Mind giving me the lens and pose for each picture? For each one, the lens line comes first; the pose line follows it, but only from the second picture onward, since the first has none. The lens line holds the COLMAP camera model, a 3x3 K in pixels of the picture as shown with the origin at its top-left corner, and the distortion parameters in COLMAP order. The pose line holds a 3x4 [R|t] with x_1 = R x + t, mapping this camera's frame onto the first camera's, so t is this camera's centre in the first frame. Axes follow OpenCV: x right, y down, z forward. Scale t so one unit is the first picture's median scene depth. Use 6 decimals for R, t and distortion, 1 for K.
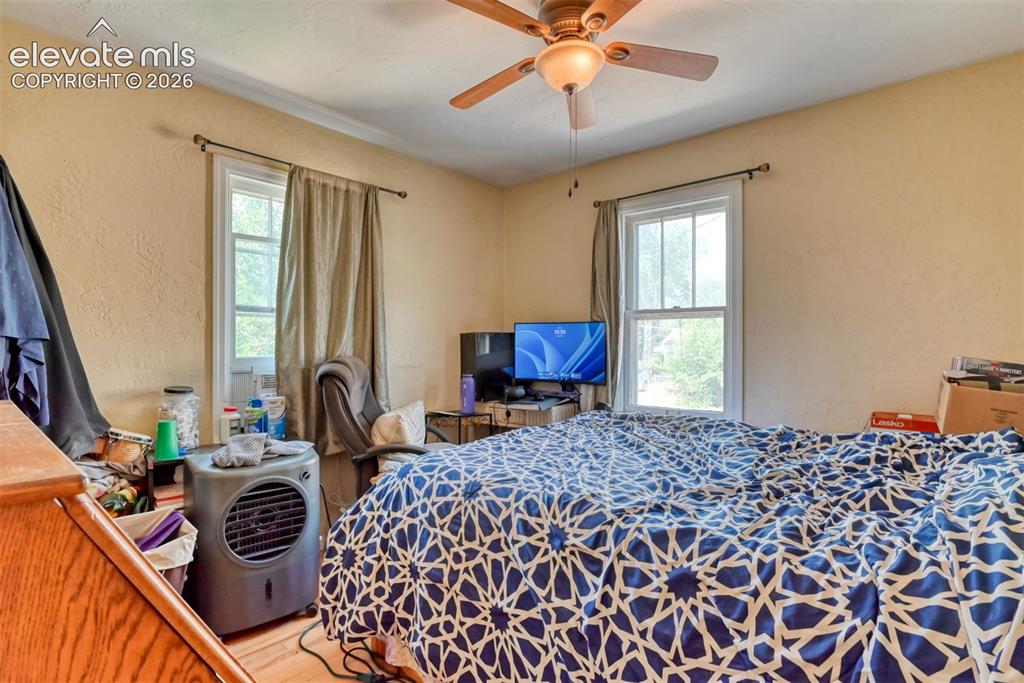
lens RADIAL K [[516.2, 0, 511.4], [0, 516.2, 342.6], [0, 0, 1]] dist [-0.033038, -0.000621]
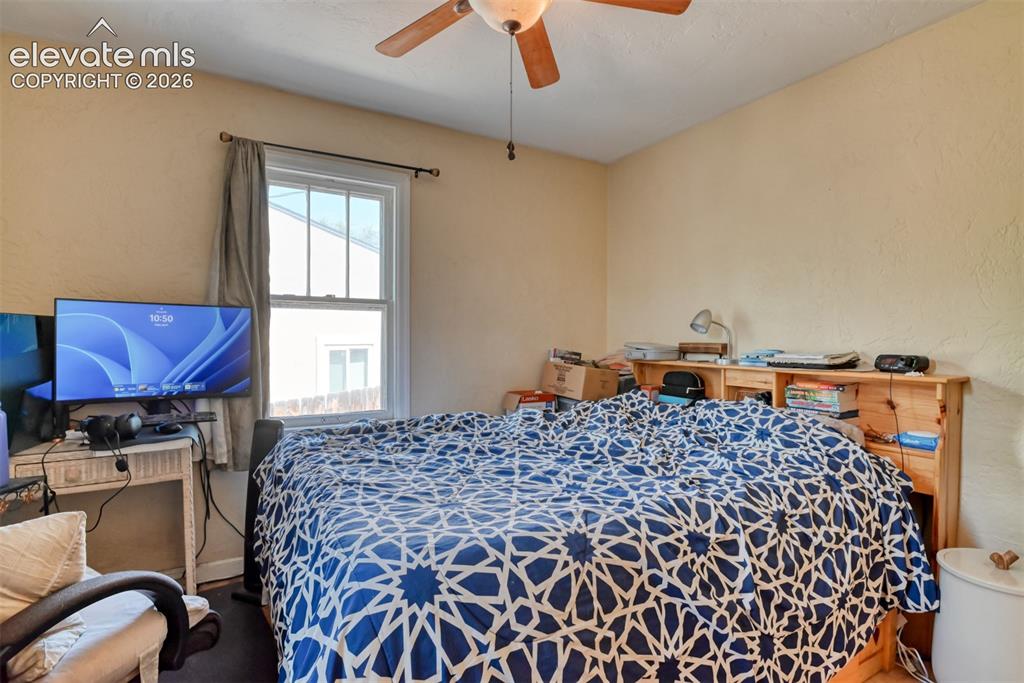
lens RADIAL K [[515.9, 0, 509.5], [0, 515.9, 332.9], [0, 0, 1]] dist [0.000163, -0.000243]
pose [[0.297198, 0.011387, 0.954748, -0.431803], [-0.005437, 0.999933, -0.010233, 0.000213], [-0.954800, -0.002150, 0.297240, 0.483464]]
